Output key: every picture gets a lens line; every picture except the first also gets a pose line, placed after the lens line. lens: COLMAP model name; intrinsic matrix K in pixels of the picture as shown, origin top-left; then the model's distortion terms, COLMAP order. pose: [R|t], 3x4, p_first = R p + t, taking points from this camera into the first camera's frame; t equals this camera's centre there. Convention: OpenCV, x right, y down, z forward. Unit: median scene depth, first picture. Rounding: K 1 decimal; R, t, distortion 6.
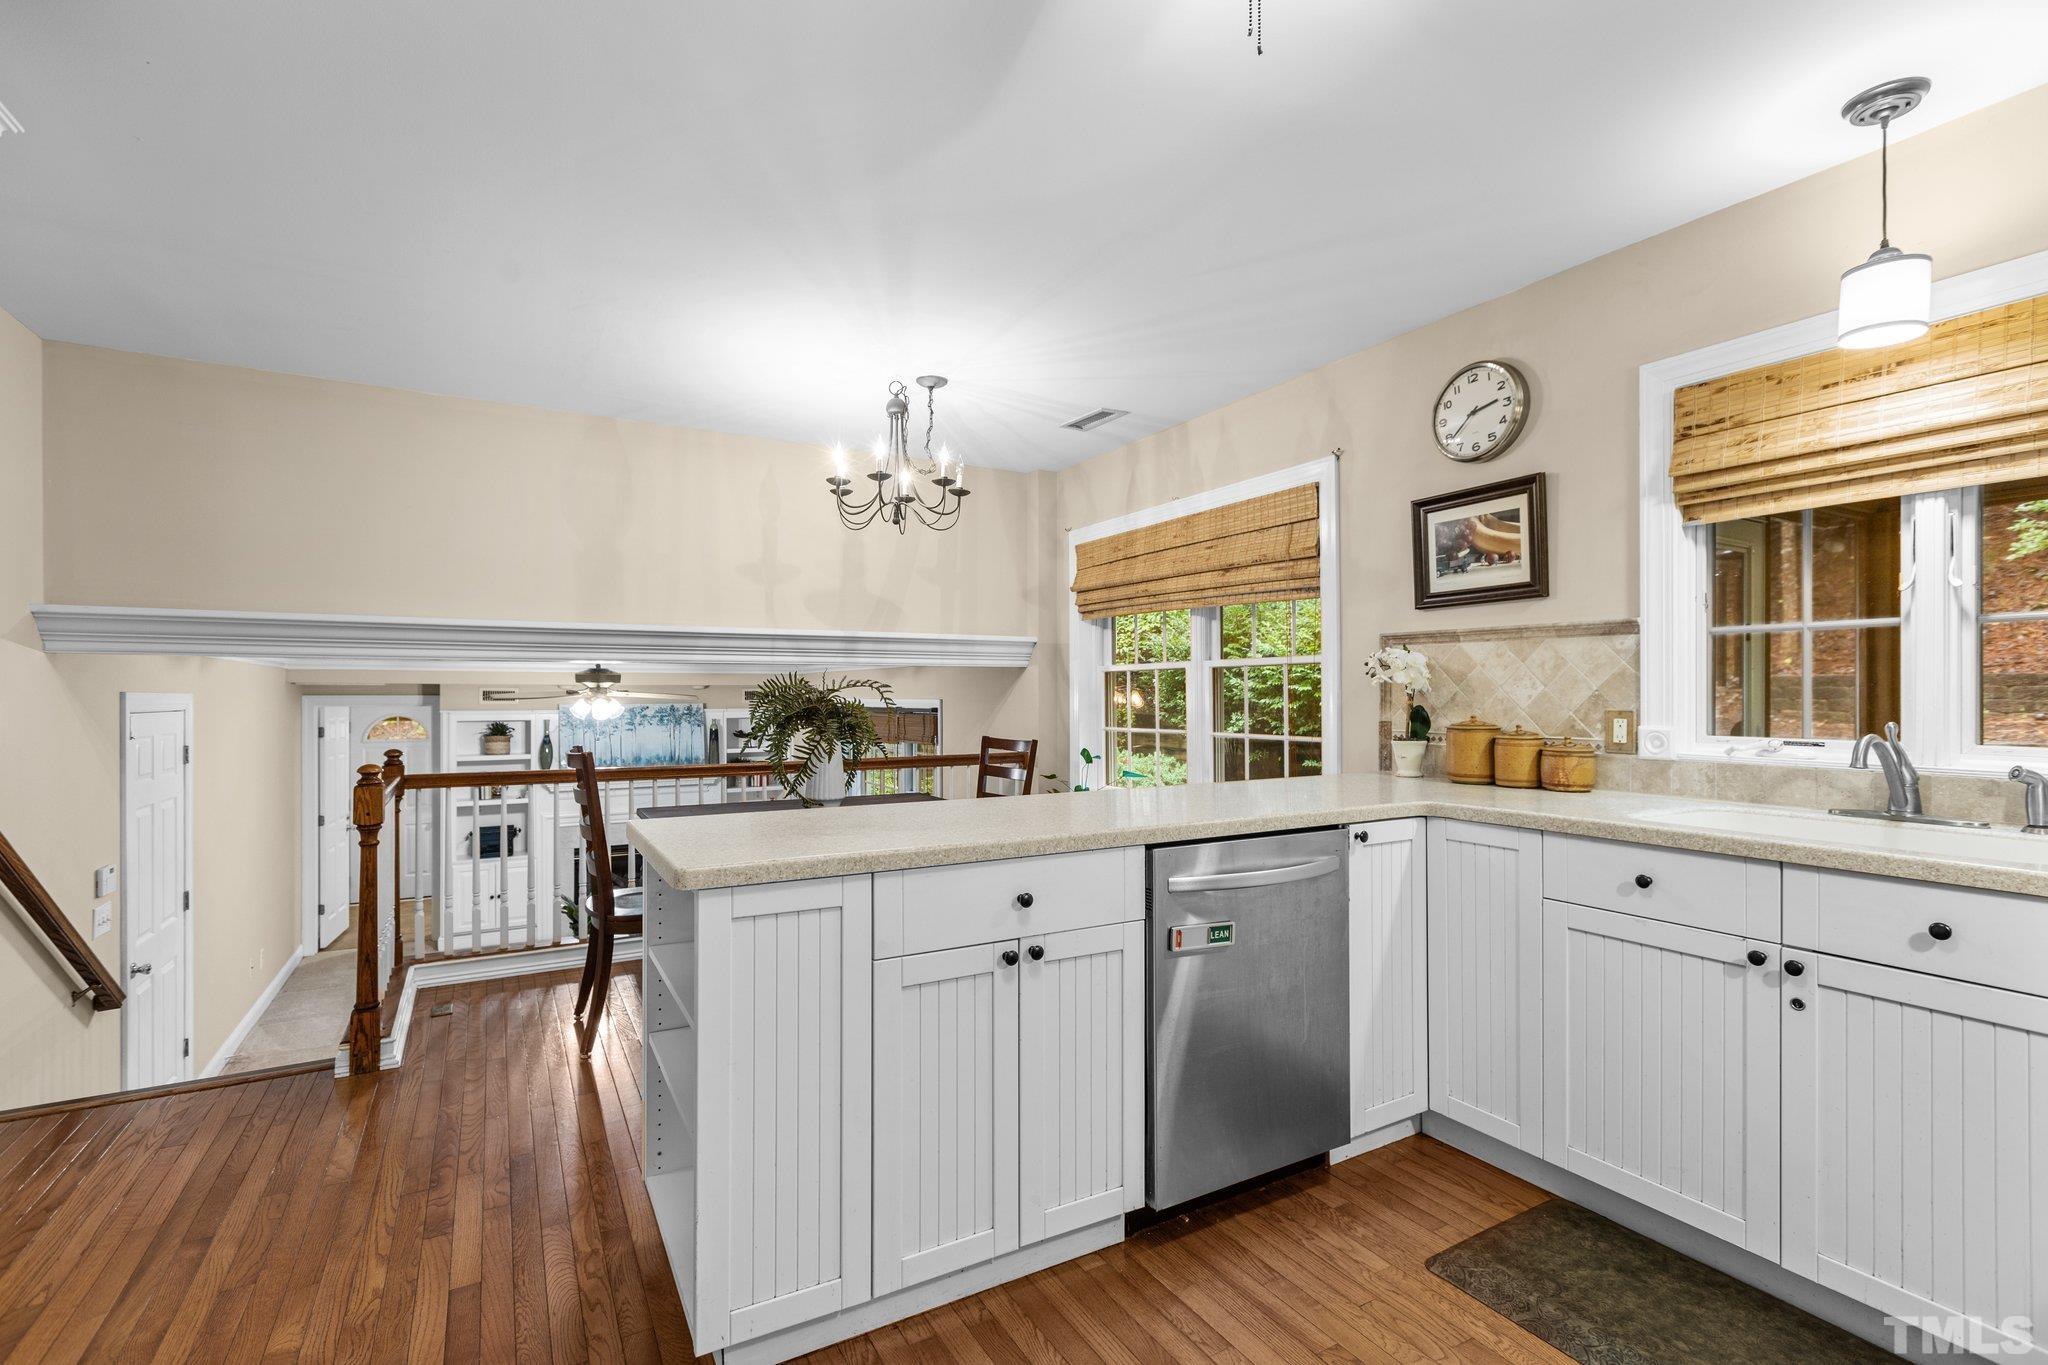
lens RADIAL K [[914.2, 0, 995.4], [0, 914.2, 693.5], [0, 0, 1]] dist [0.000392, -0.000503]
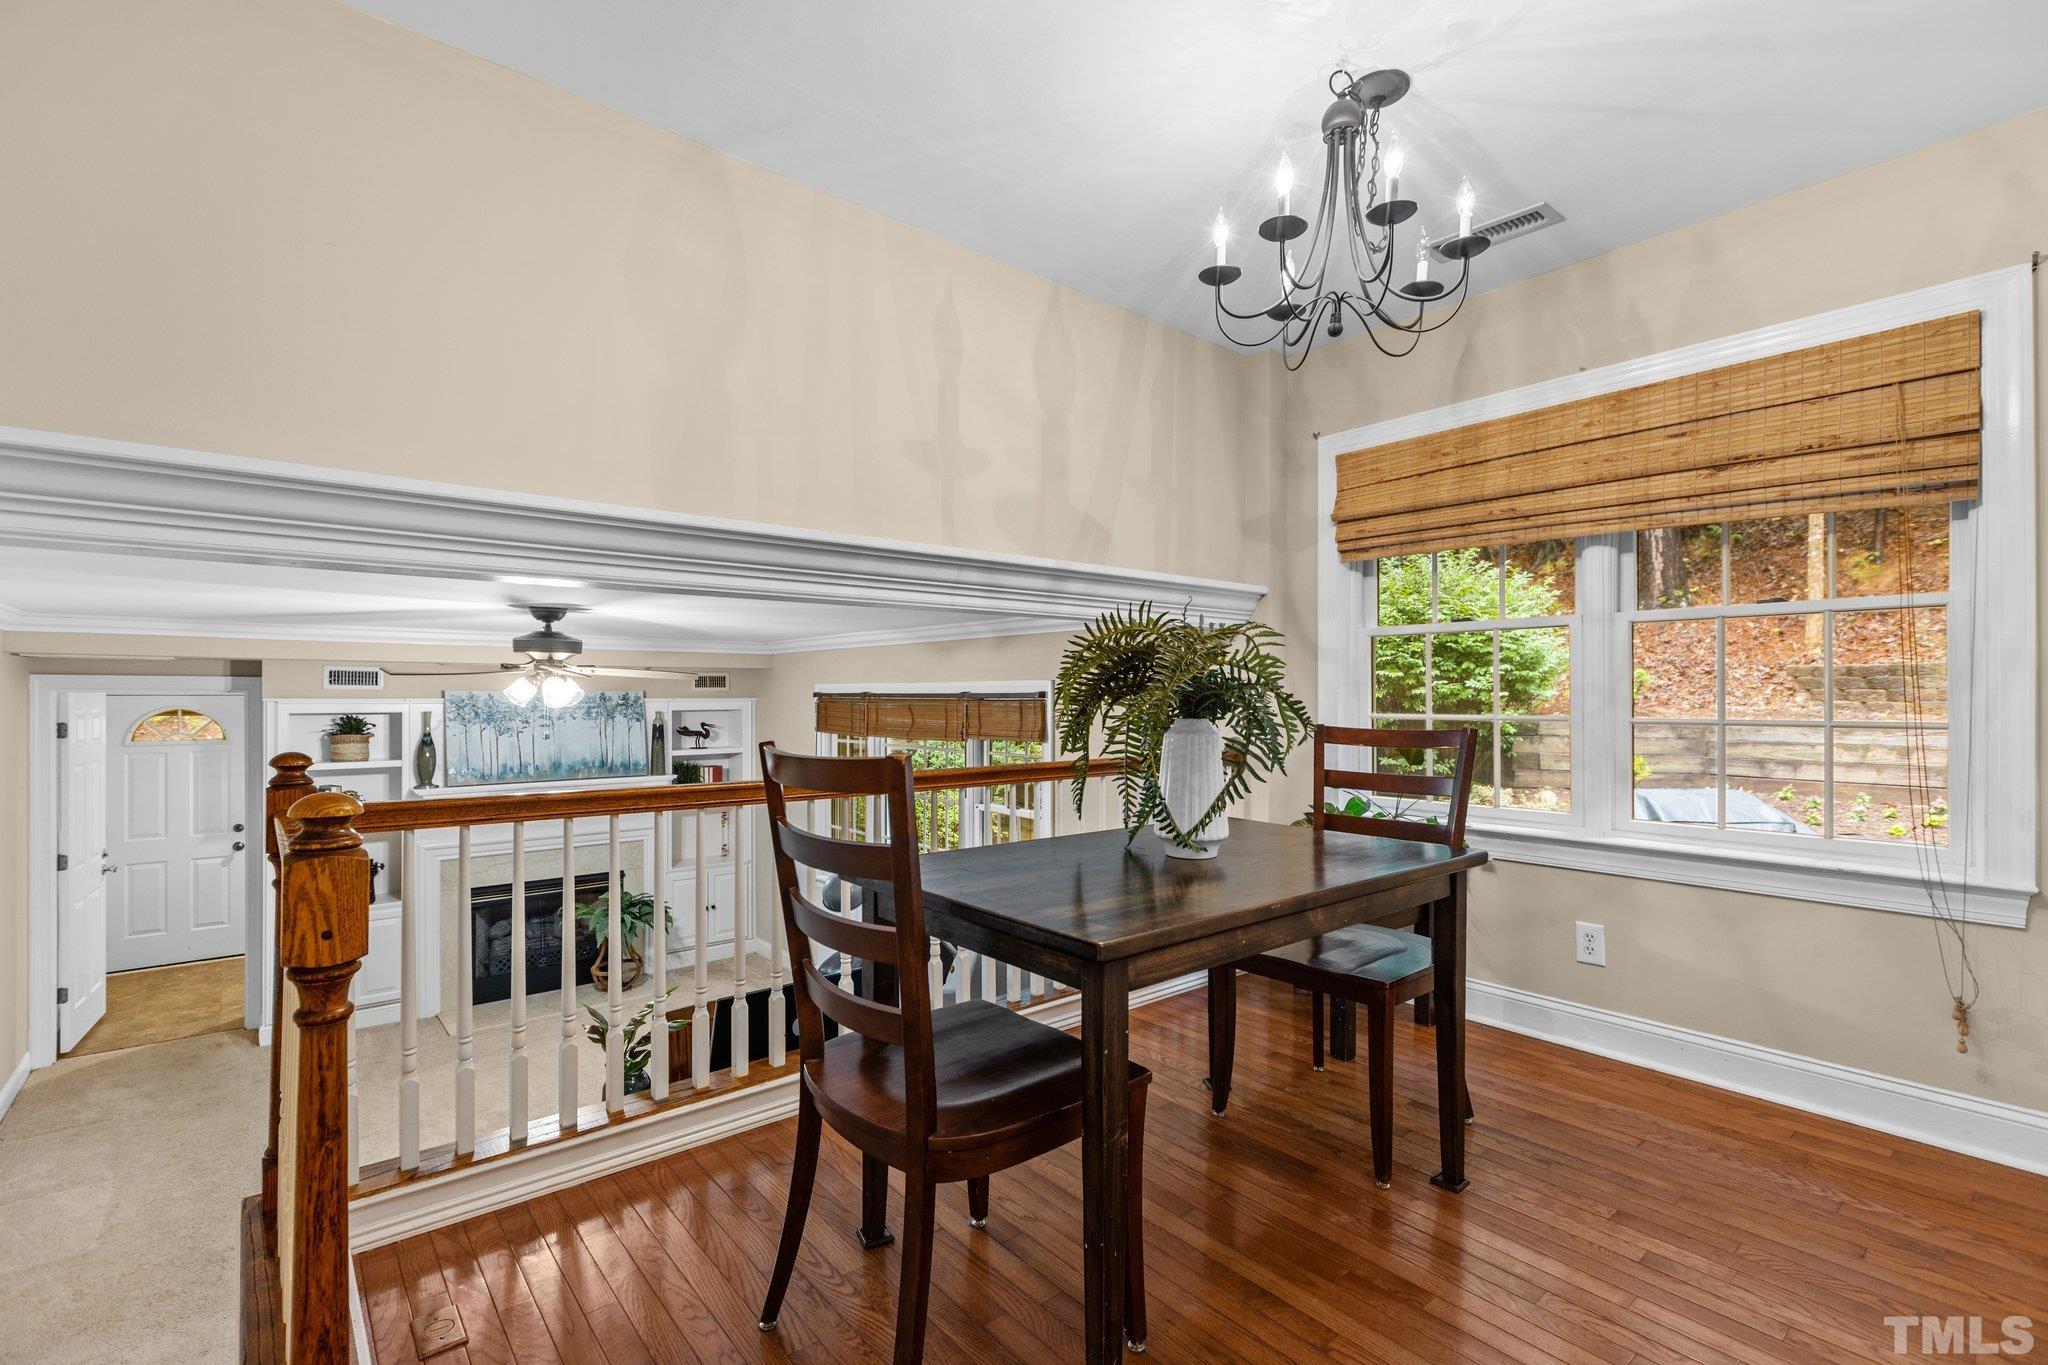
lens RADIAL K [[914.2, 0, 1002.3], [0, 914.2, 693.6], [0, 0, 1]] dist [0.000392, -0.000503]
pose [[0.984297, 0.003206, 0.176492, -0.406057], [-0.003241, 0.999995, -0.000085, 0.030797], [-0.176491, -0.000489, 0.984302, 0.500439]]
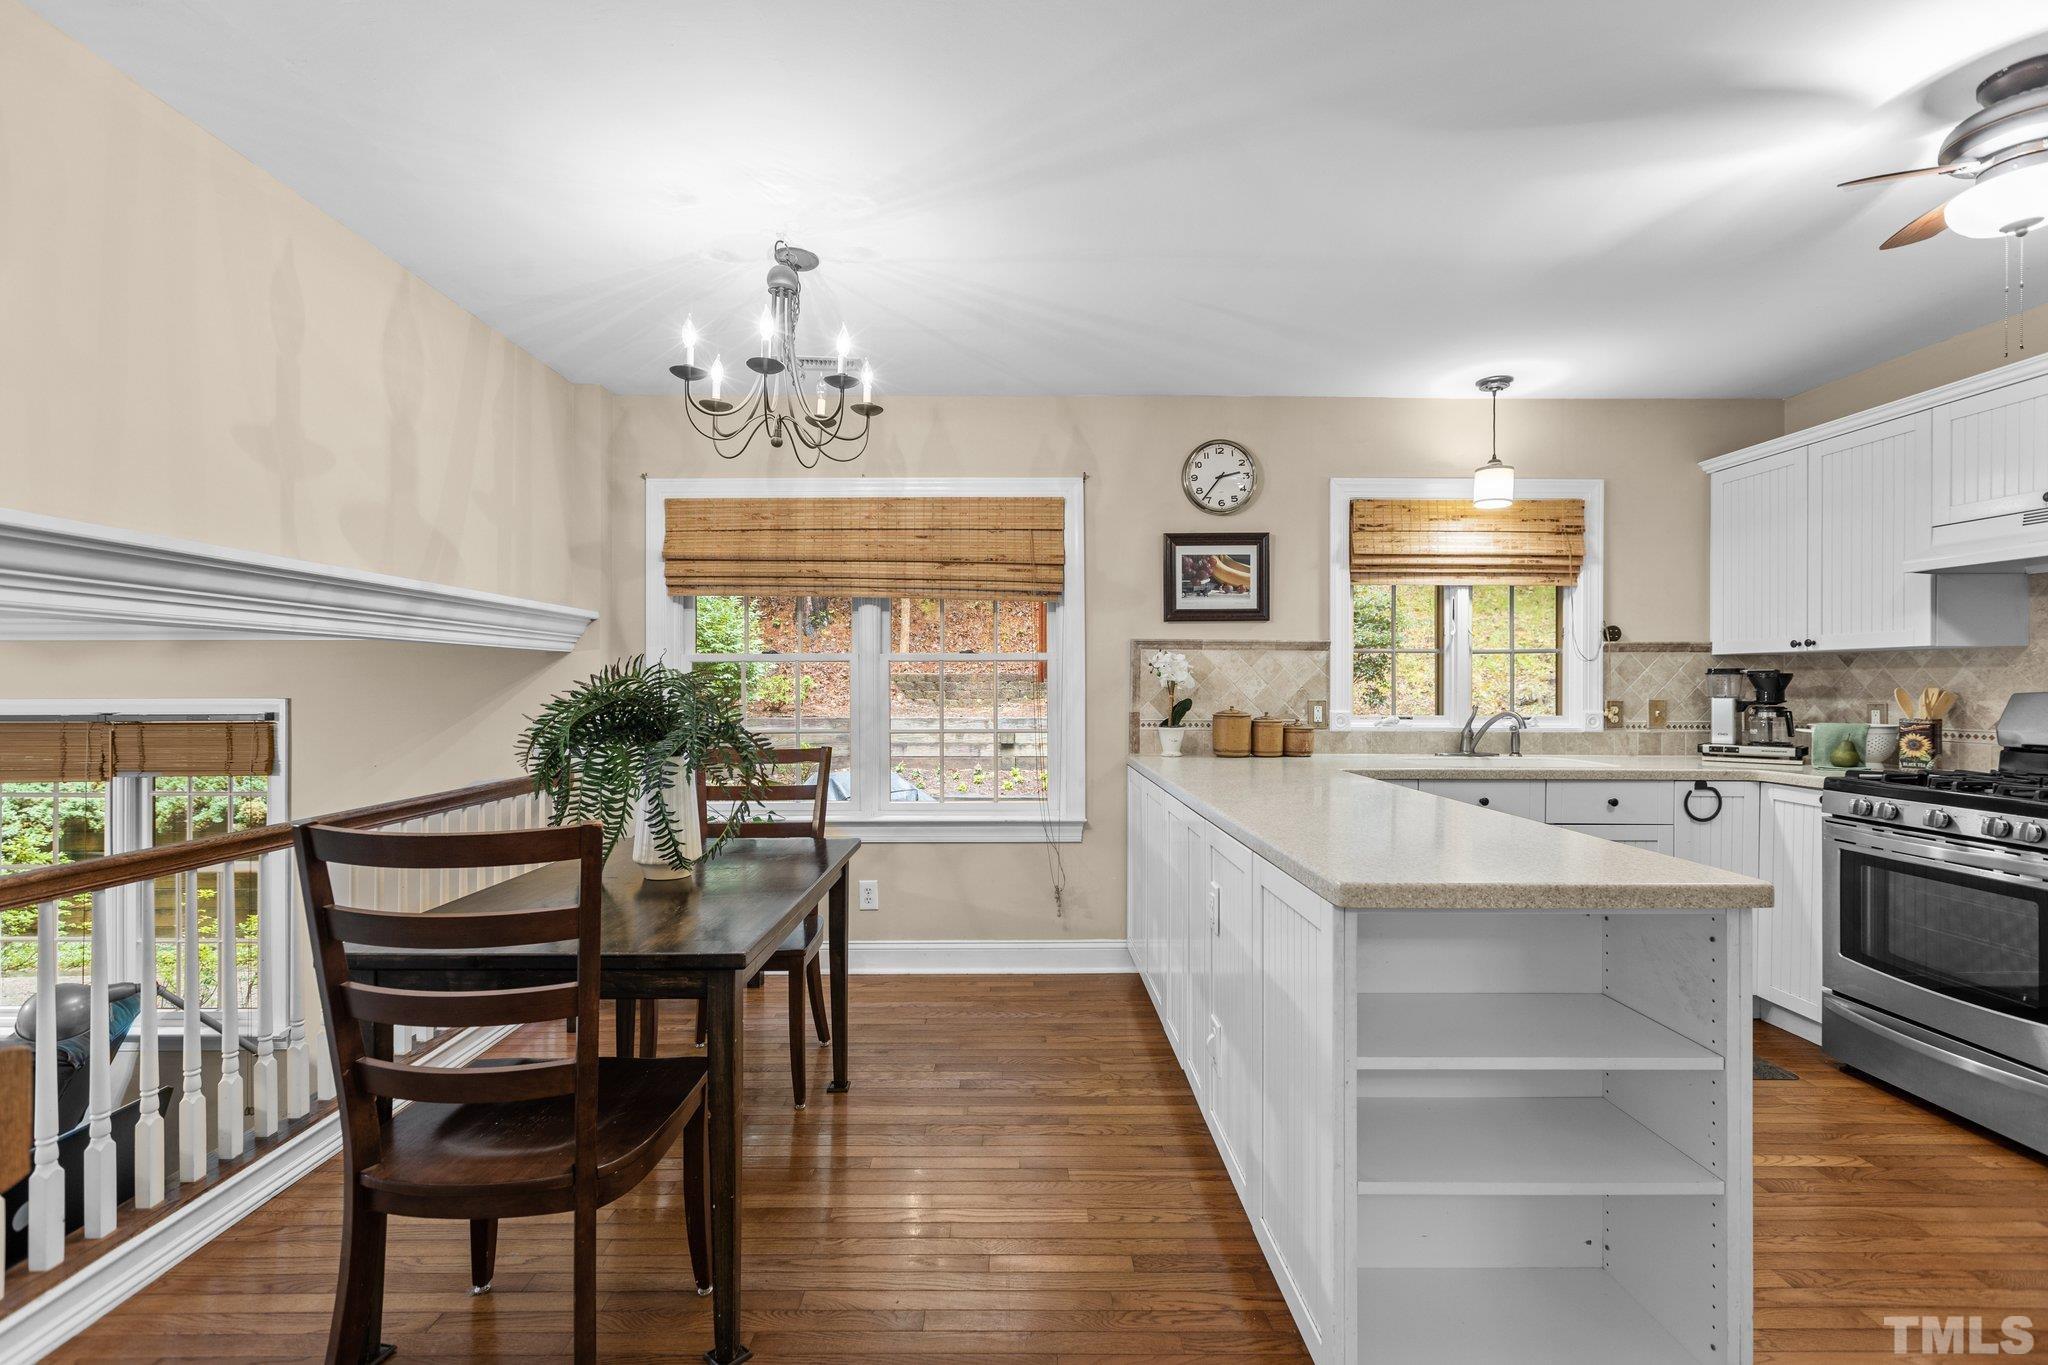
lens RADIAL K [[914.2, 0, 1028.0], [0, 914.2, 685.3], [0, 0, 1]] dist [0.000392, -0.000503]
pose [[0.473863, 0.001554, 0.880597, -0.635282], [-0.000551, 0.999999, -0.001468, -0.002868], [-0.880599, 0.000211, 0.473863, 0.508068]]
